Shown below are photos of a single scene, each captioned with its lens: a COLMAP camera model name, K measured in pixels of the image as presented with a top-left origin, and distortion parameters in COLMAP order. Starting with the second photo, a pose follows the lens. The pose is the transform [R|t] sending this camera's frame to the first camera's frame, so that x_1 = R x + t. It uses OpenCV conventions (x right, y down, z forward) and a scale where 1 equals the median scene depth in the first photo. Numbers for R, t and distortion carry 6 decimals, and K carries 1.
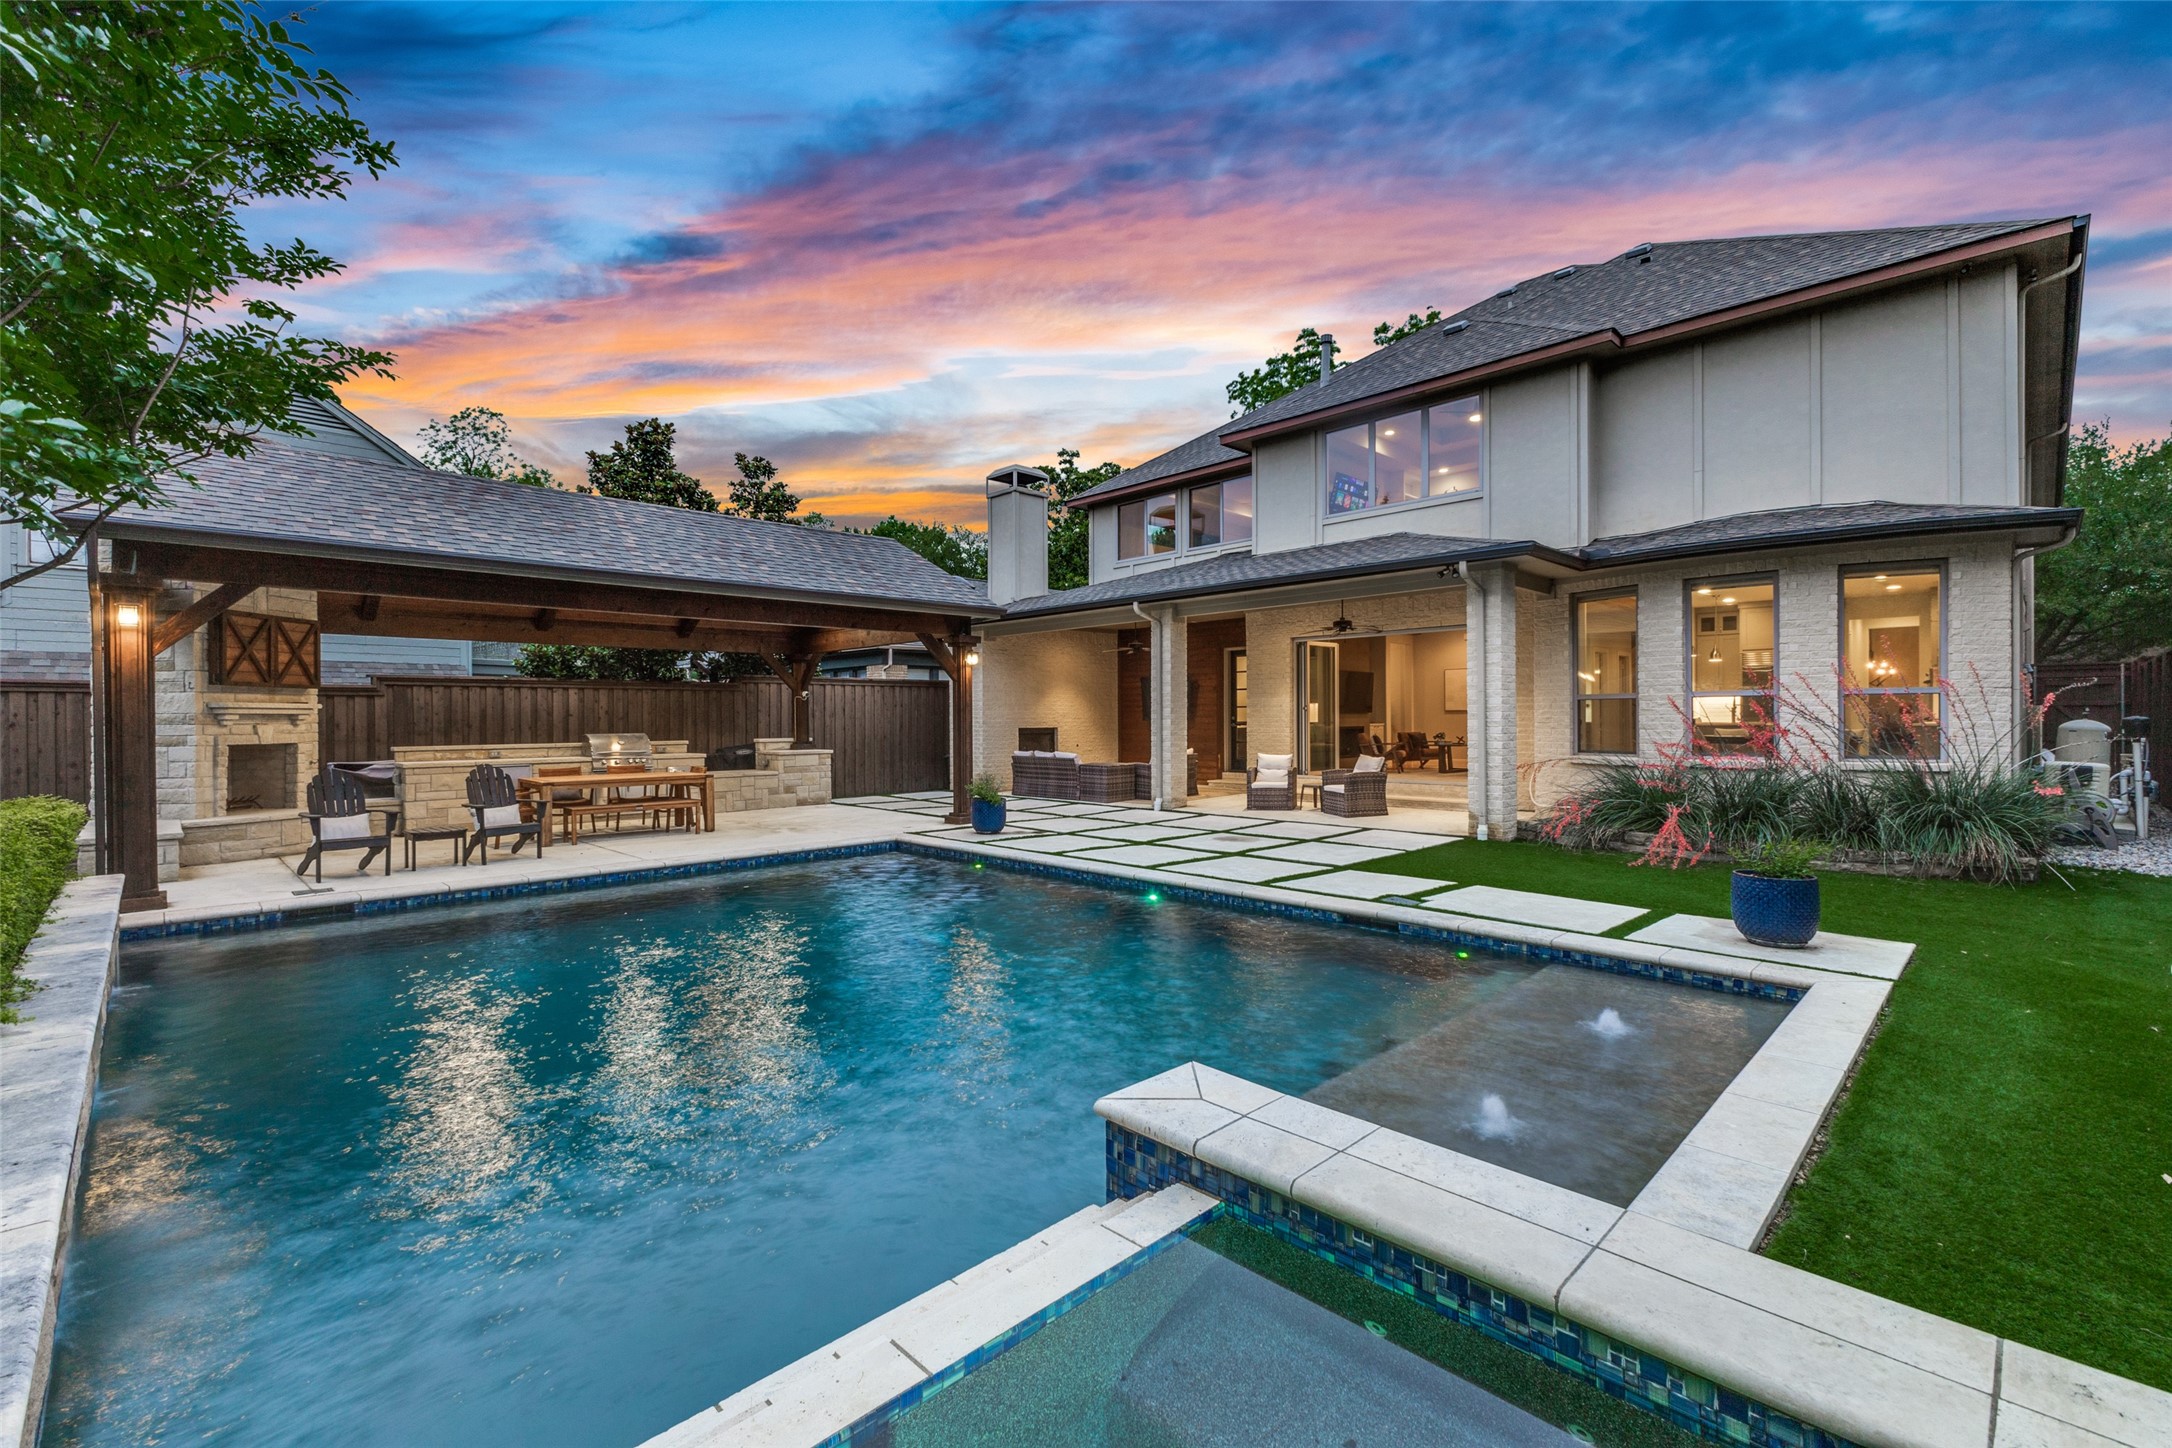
lens RADIAL K [[934.1, 0, 1089.5], [0, 934.1, 720.4], [0, 0, 1]] dist [0.012280, -0.001962]
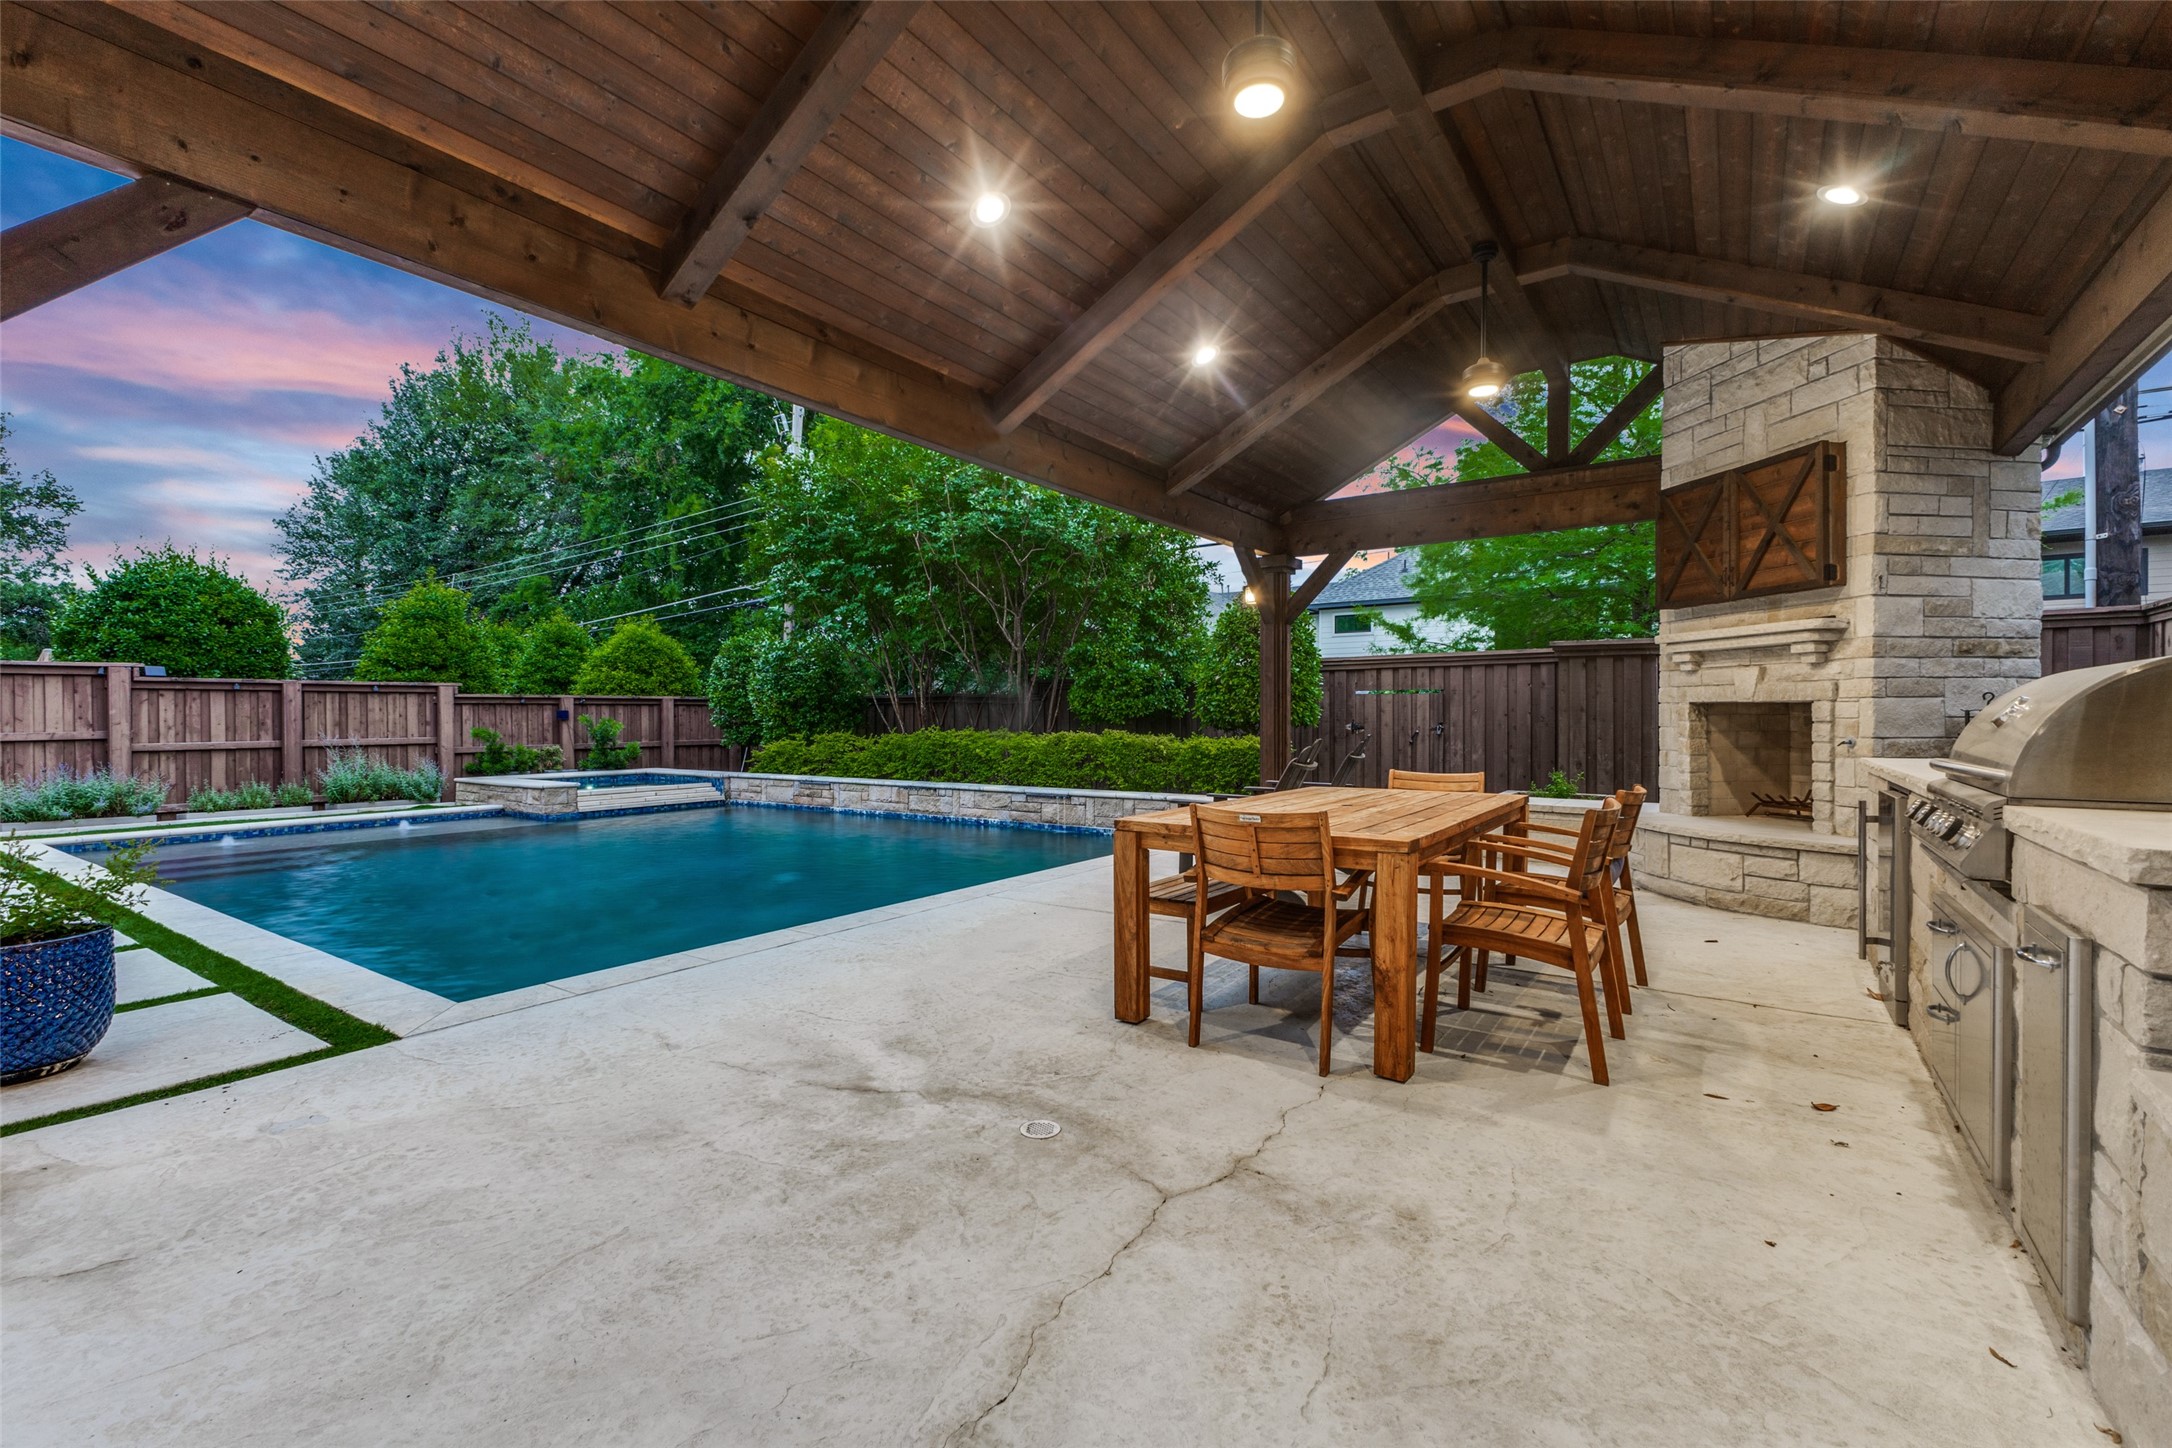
lens RADIAL K [[934.1, 0, 1085.6], [0, 934.1, 719.9], [0, 0, 1]] dist [0.012280, -0.001962]
pose [[-0.983588, 0.009591, -0.180175, -0.335895], [0.008309, 0.999935, 0.007866, 0.024212], [0.180239, 0.006240, -0.983603, 1.265819]]
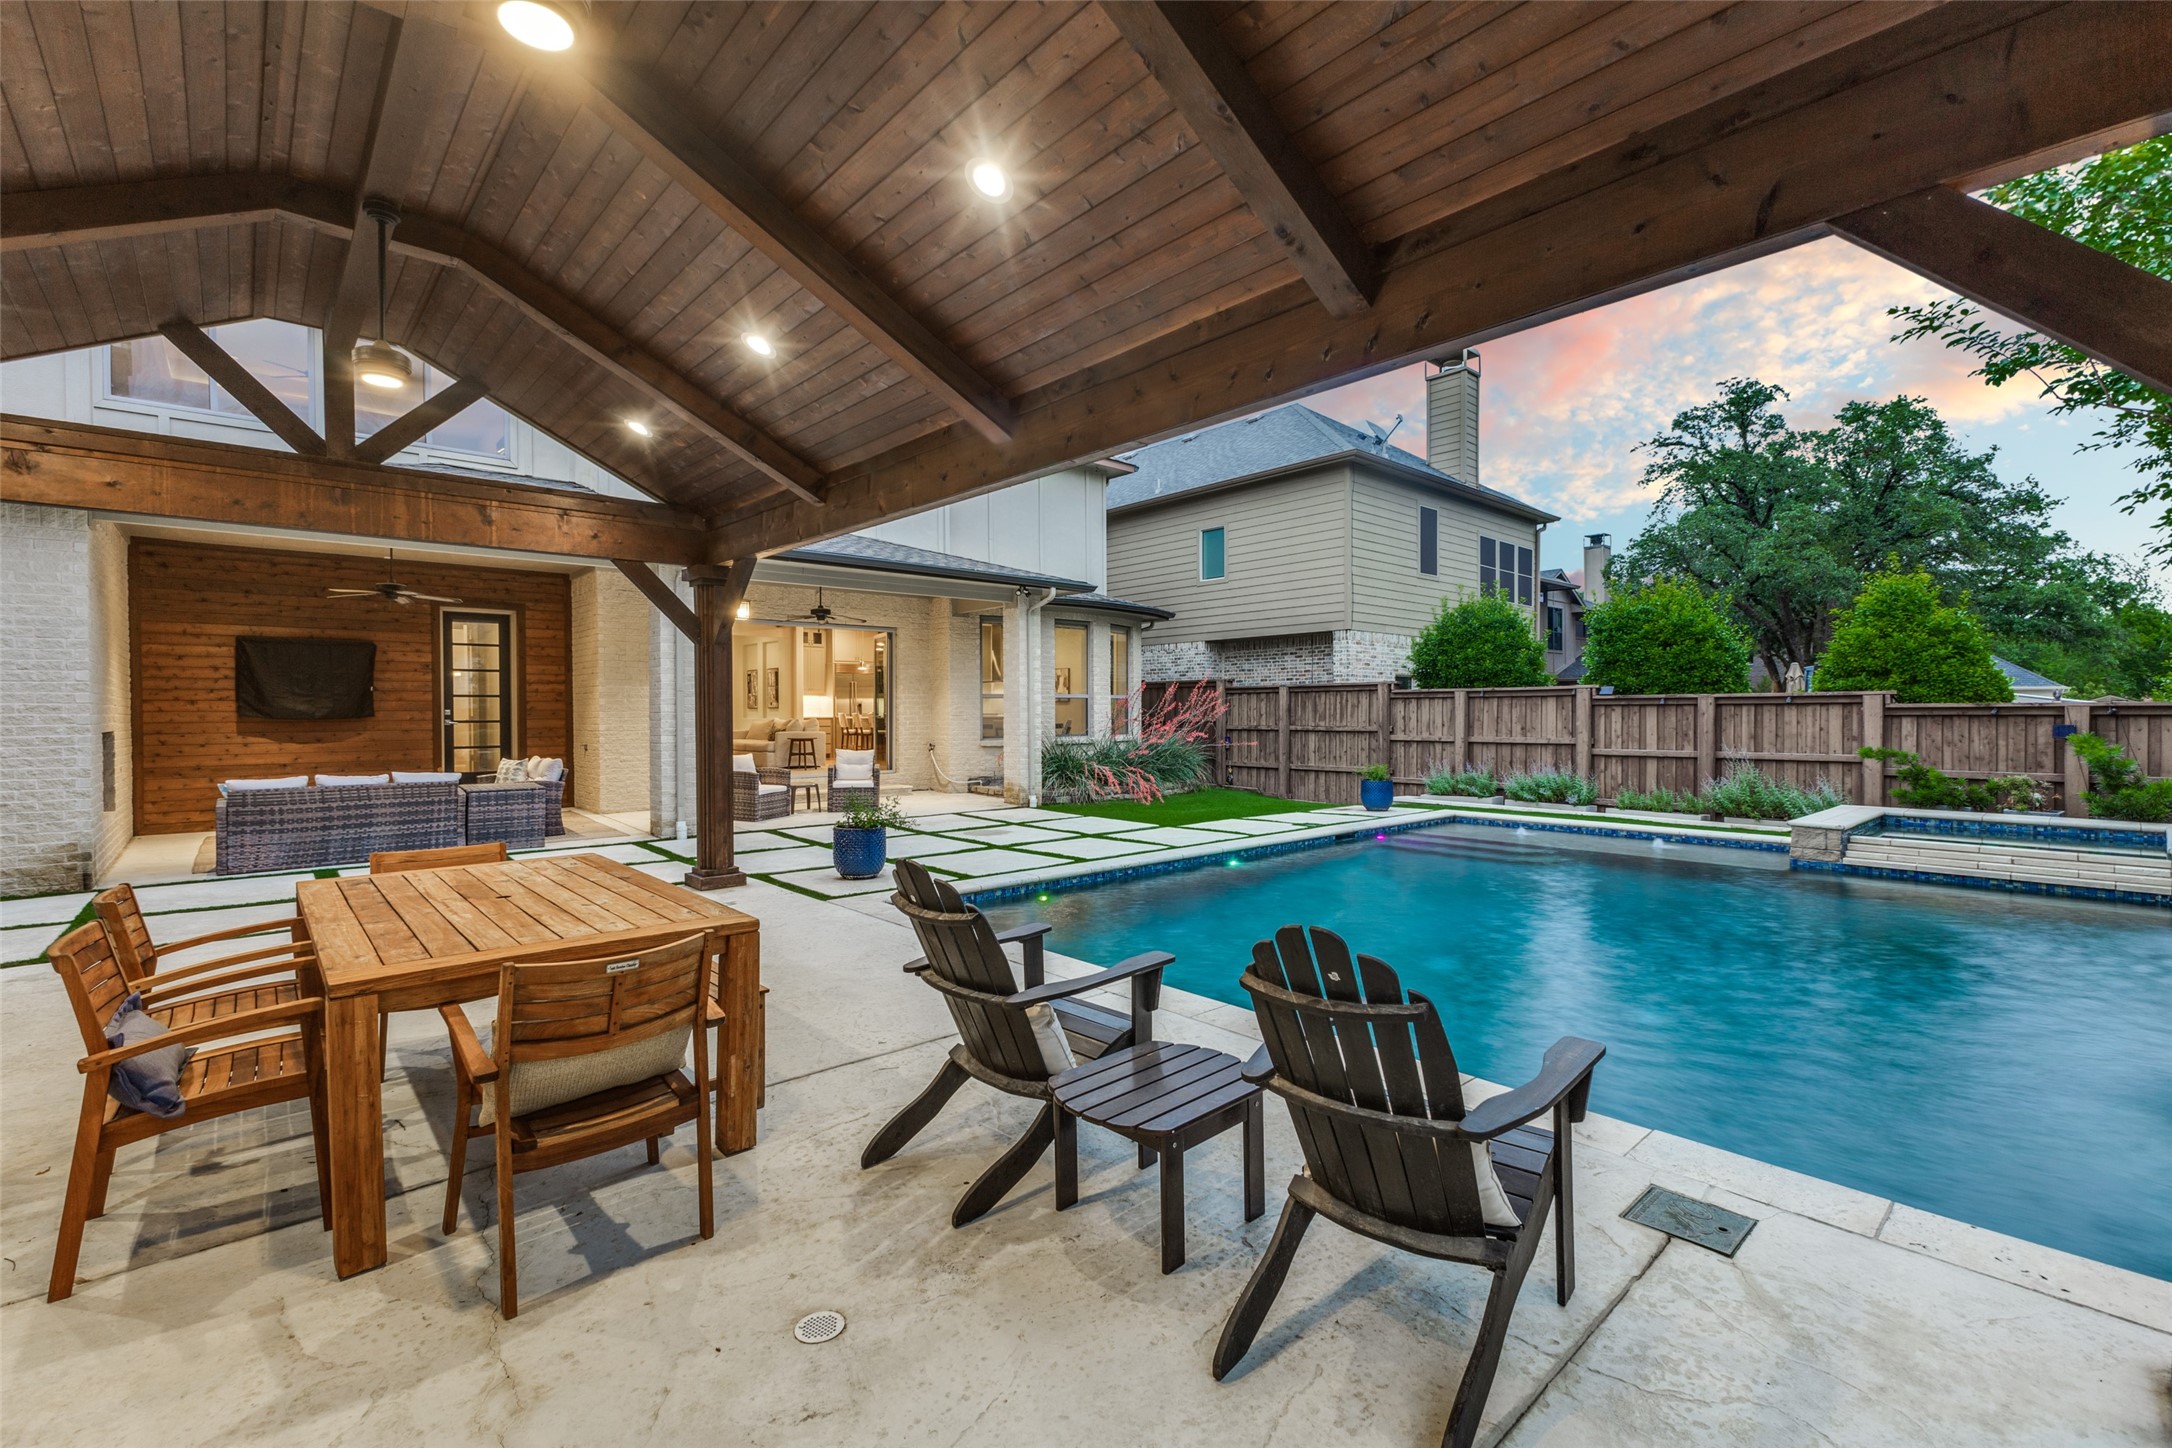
lens RADIAL K [[934.1, 0, 1093.0], [0, 934.1, 716.9], [0, 0, 1]] dist [0.012280, -0.001962]
pose [[0.042602, -0.001409, 0.999091, -0.754446], [0.004397, 0.999990, 0.001223, 0.004298], [-0.999082, 0.004341, 0.042608, 0.776300]]
